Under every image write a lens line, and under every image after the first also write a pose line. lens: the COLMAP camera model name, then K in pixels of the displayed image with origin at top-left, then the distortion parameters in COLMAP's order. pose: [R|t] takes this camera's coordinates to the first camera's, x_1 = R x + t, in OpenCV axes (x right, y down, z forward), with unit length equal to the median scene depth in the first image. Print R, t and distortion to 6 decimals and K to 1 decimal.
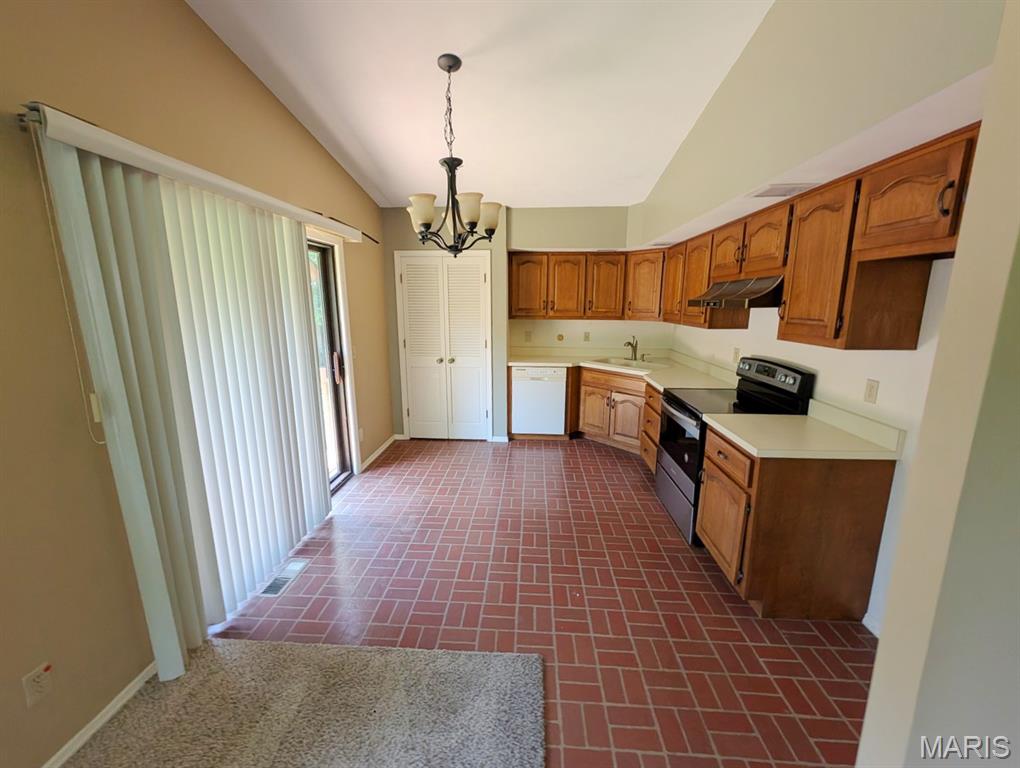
lens RADIAL K [[402.9, 0, 510.0], [0, 402.9, 384.0], [0, 0, 1]] dist [0.009866, -0.000352]
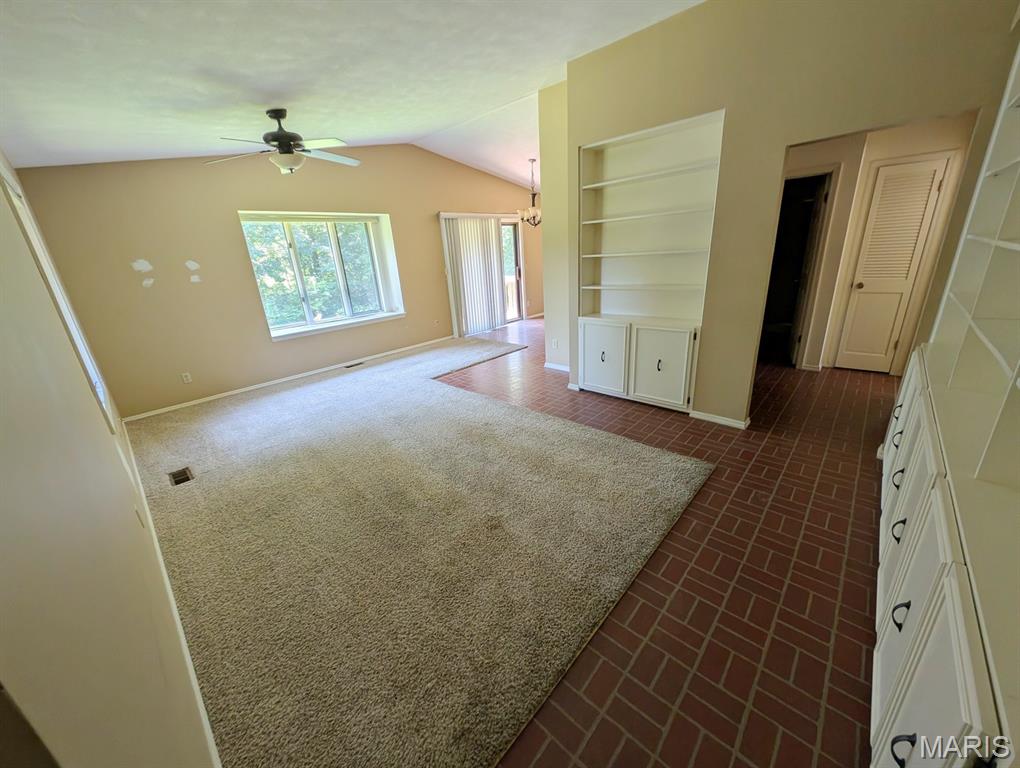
lens RADIAL K [[388.8, 0, 507.1], [0, 388.8, 385.4], [0, 0, 1]] dist [-0.001885, -0.002526]
pose [[0.772876, 0.165144, -0.612691, 1.695409], [-0.057694, 0.979830, 0.191325, 0.278475], [0.631929, -0.112522, 0.766815, -1.455575]]
